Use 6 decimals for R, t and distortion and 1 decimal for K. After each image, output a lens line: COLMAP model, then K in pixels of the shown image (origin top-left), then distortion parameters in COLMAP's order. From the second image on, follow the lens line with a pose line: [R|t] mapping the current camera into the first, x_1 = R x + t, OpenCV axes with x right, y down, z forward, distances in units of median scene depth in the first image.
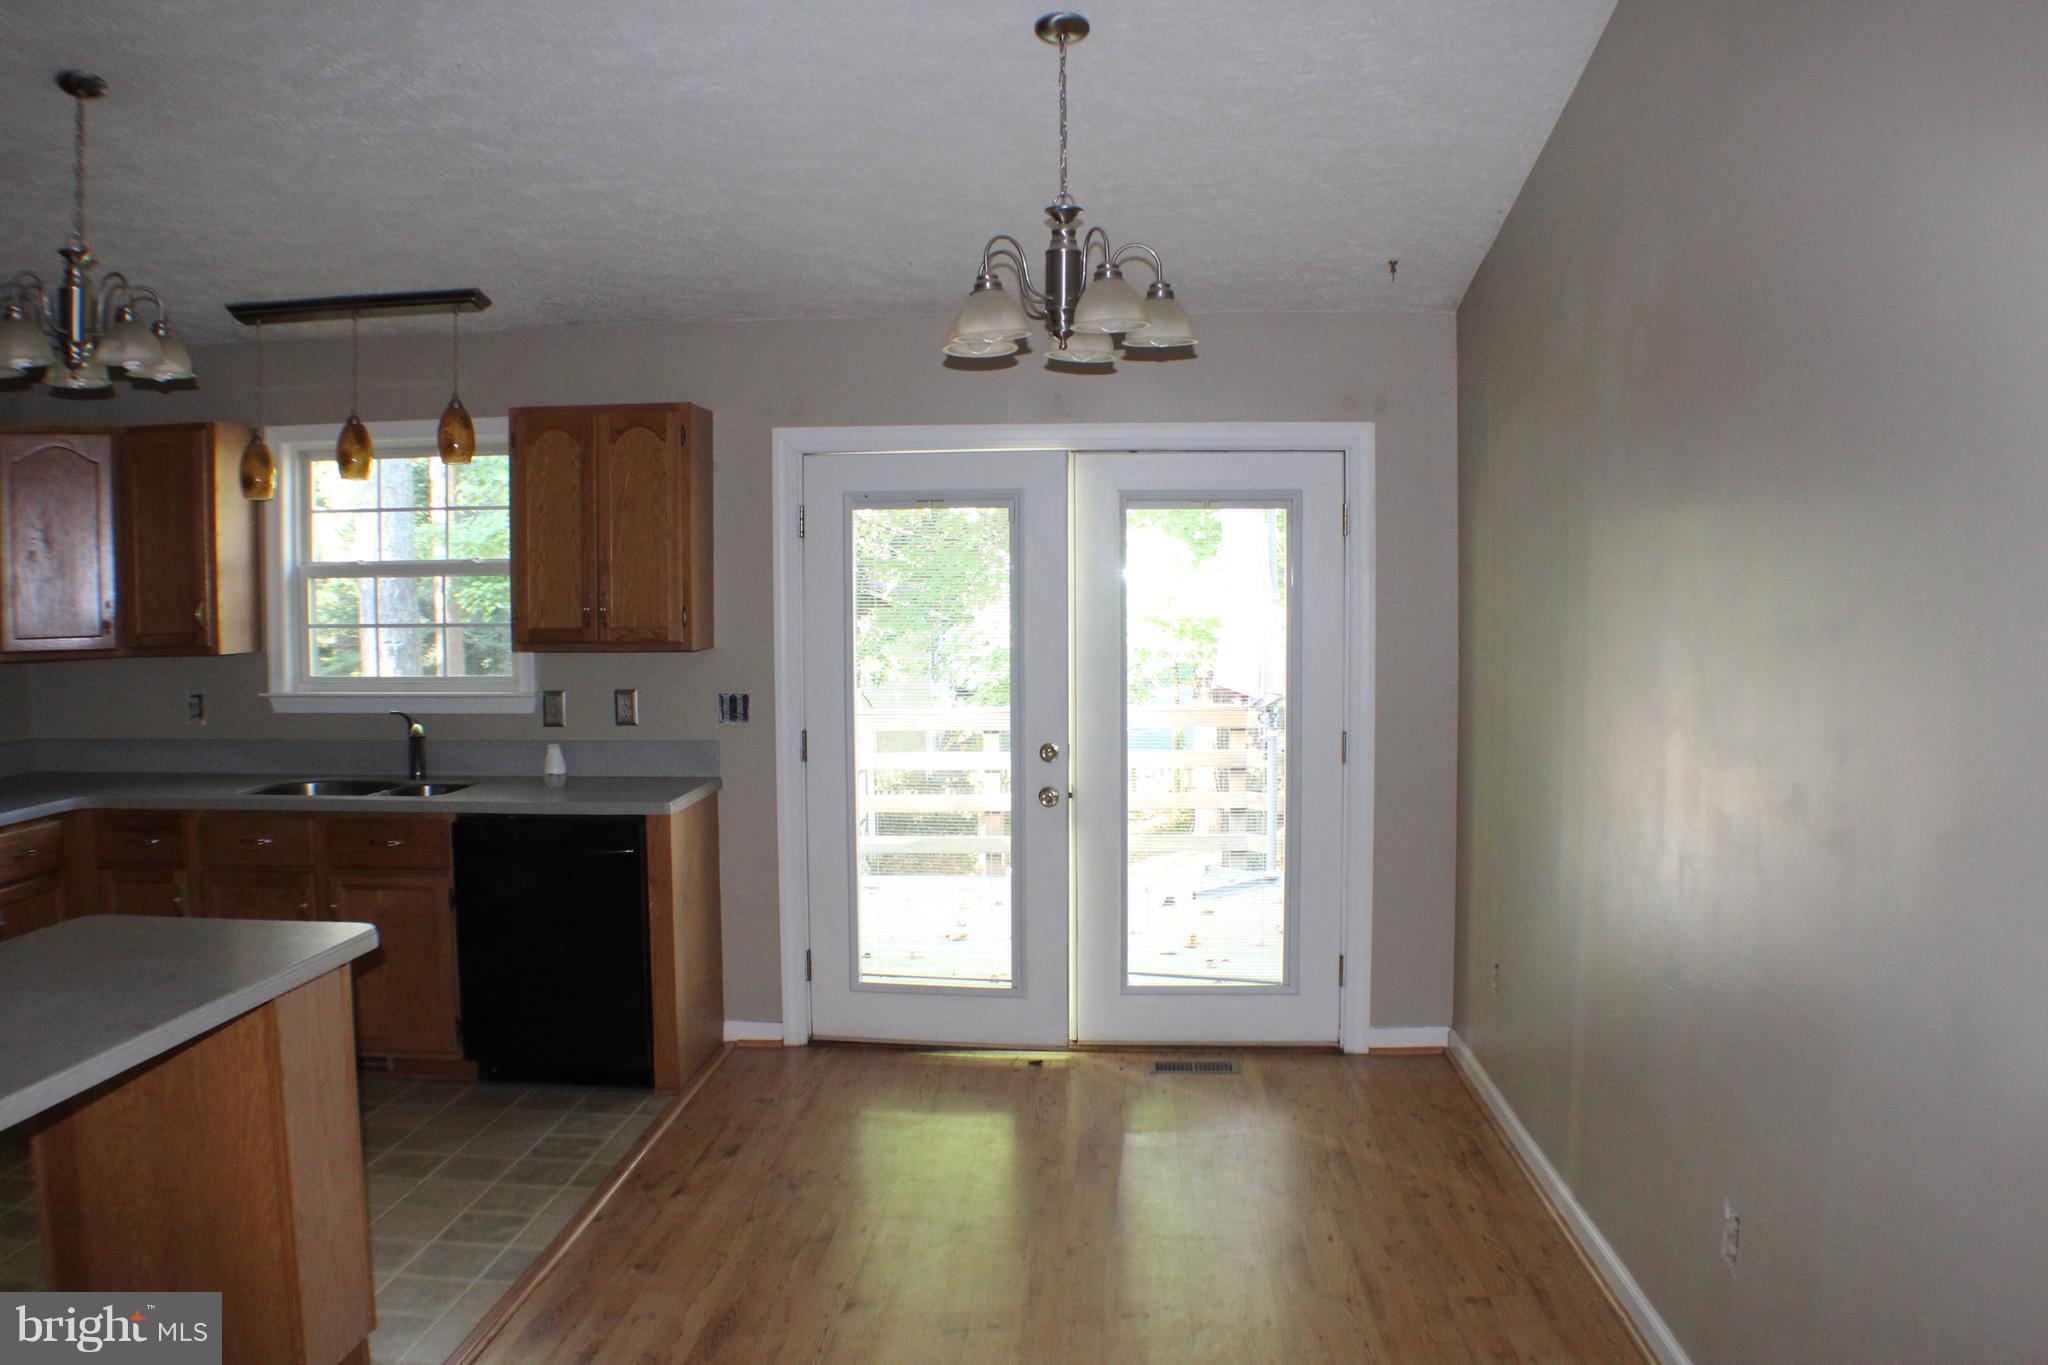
lens RADIAL K [[1670.2, 0, 1041.0], [0, 1670.2, 689.3], [0, 0, 1]] dist [-0.214736, 0.084471]
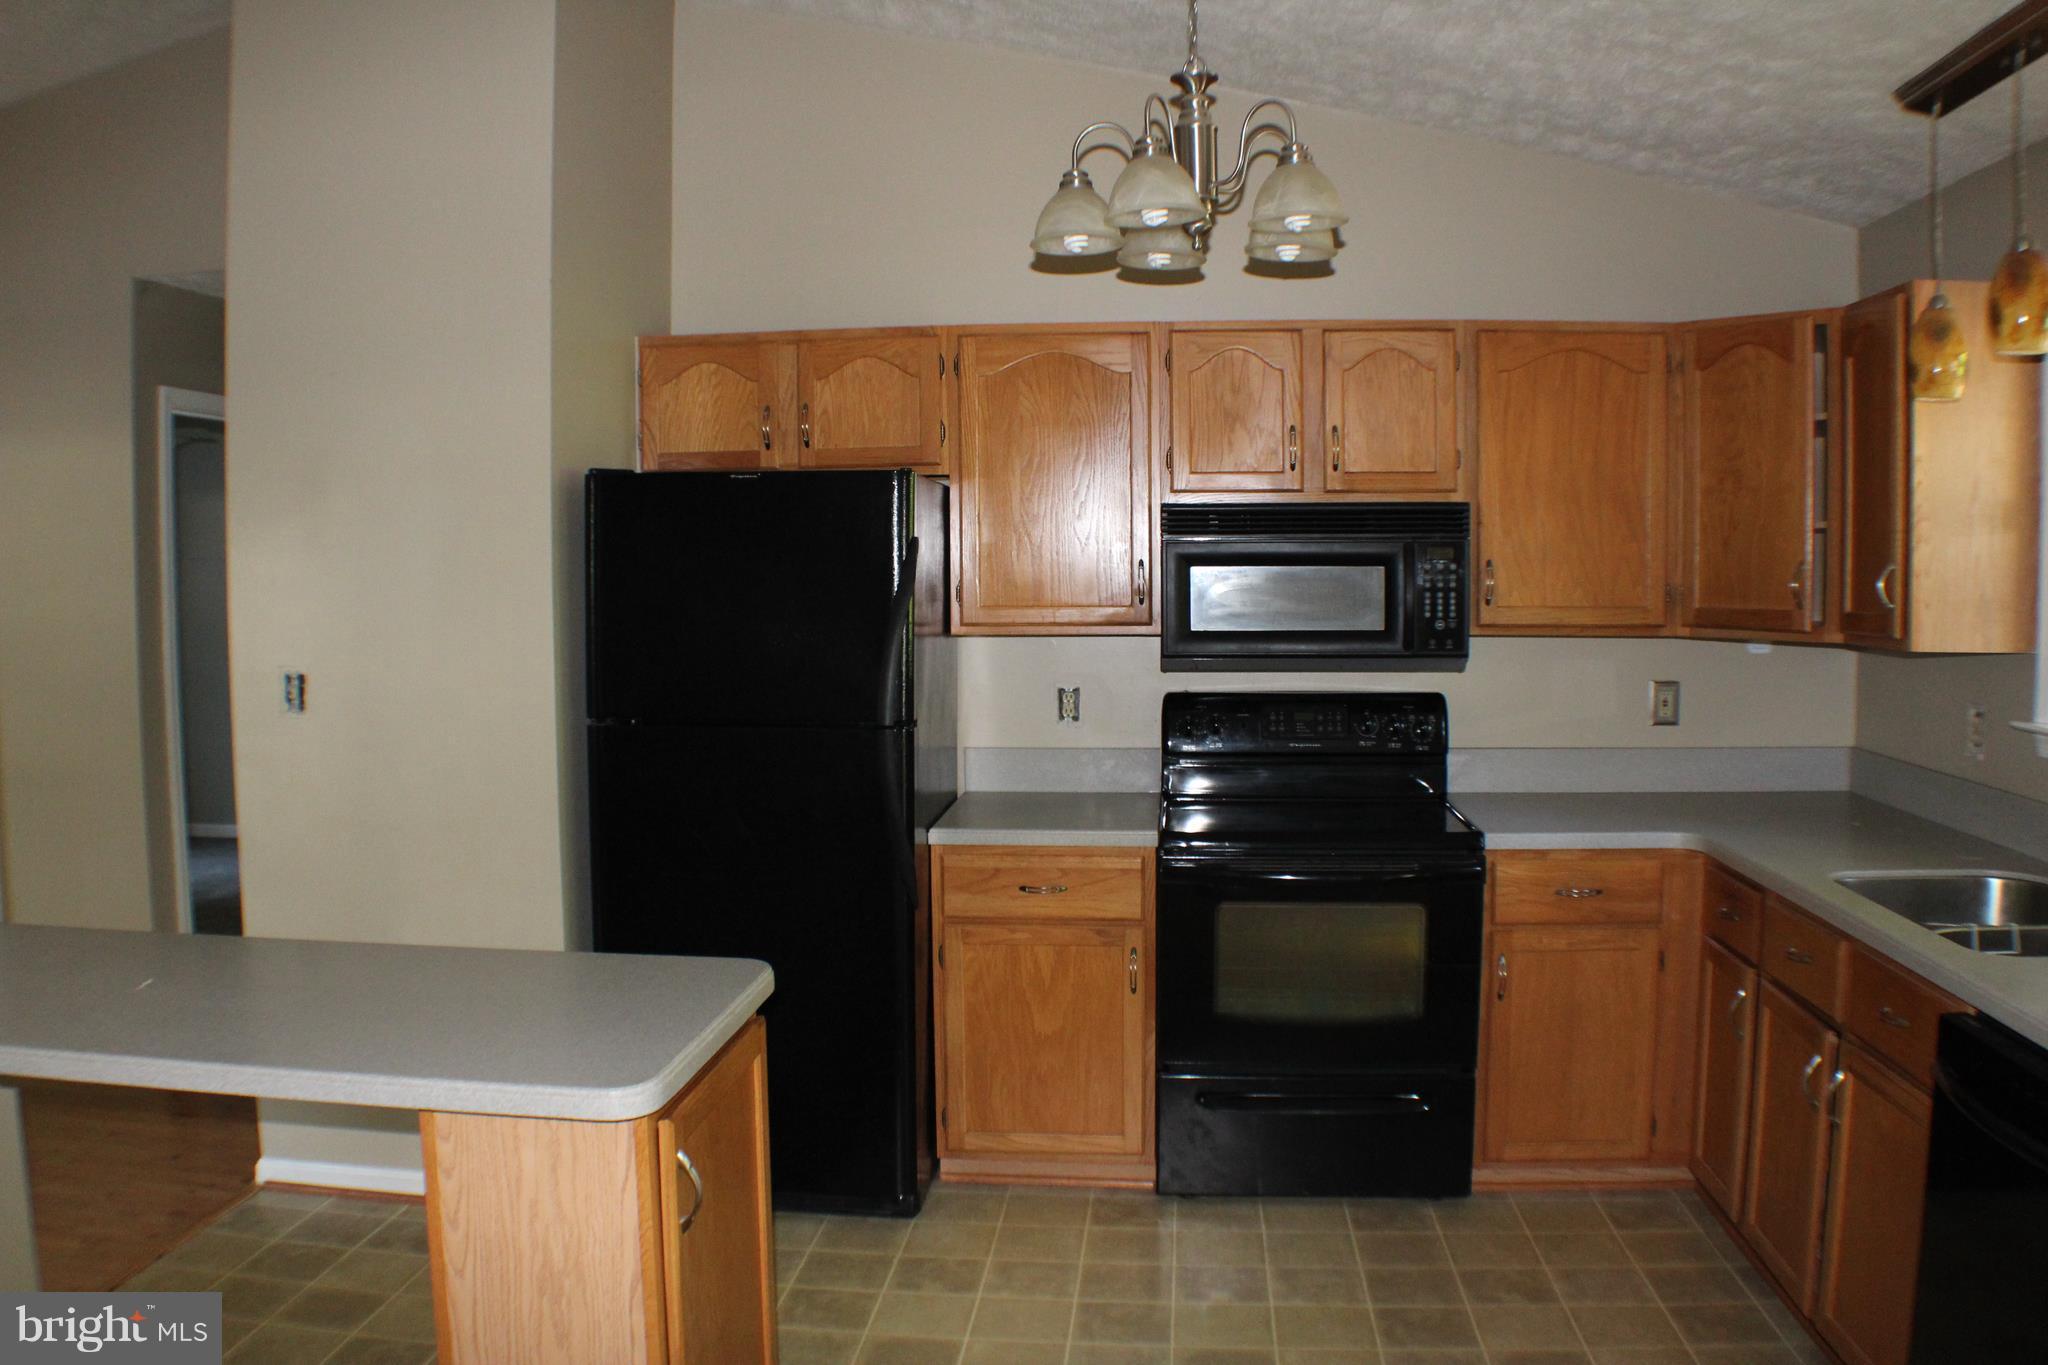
lens RADIAL K [[1637.8, 0, 1024.0], [0, 1637.8, 682.5], [0, 0, 1]] dist [-0.235040, 0.136946]
pose [[-0.047061, 0.082477, -0.995481, 0.105133], [-0.060239, 0.994537, 0.085247, -0.041210], [0.997074, 0.063979, -0.041835, 0.687811]]
